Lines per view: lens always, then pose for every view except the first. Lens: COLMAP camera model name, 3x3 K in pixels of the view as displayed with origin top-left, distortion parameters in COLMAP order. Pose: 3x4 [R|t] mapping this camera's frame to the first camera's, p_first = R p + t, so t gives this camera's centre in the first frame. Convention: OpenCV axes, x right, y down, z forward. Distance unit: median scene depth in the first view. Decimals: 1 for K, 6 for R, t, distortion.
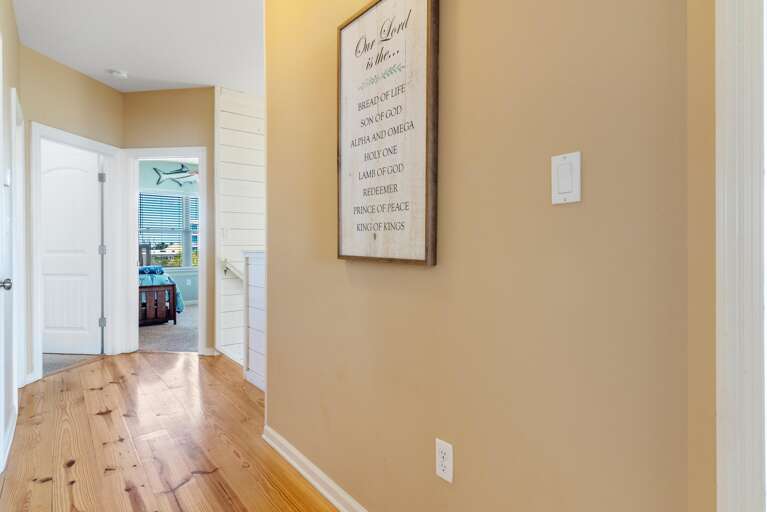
lens RADIAL K [[417.5, 0, 383.5], [0, 417.5, 256.0], [0, 0, 1]] dist [-0.003012, -0.000889]
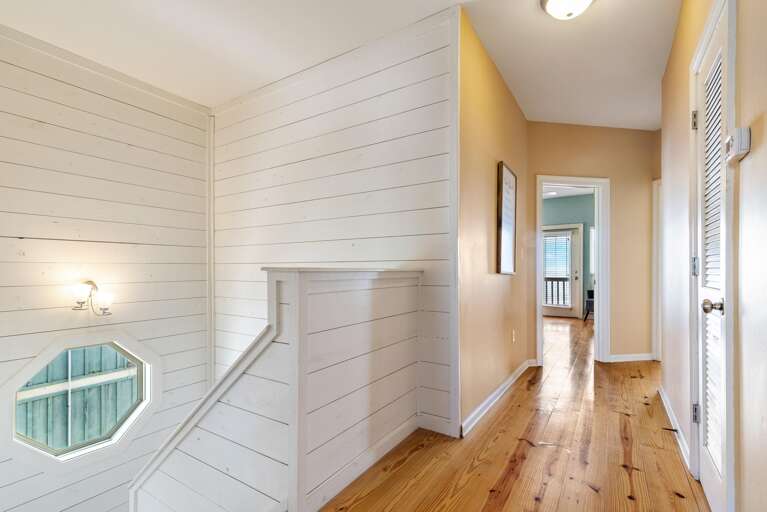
lens RADIAL K [[354.6, 0, 381.9], [0, 354.6, 269.2], [0, 0, 1]] dist [0.001220, 0.000248]
pose [[-0.321953, 0.004497, 0.946745, -1.333552], [0.007456, 0.999970, -0.002214, -0.014945], [-0.946726, 0.006346, -0.321977, 1.794636]]
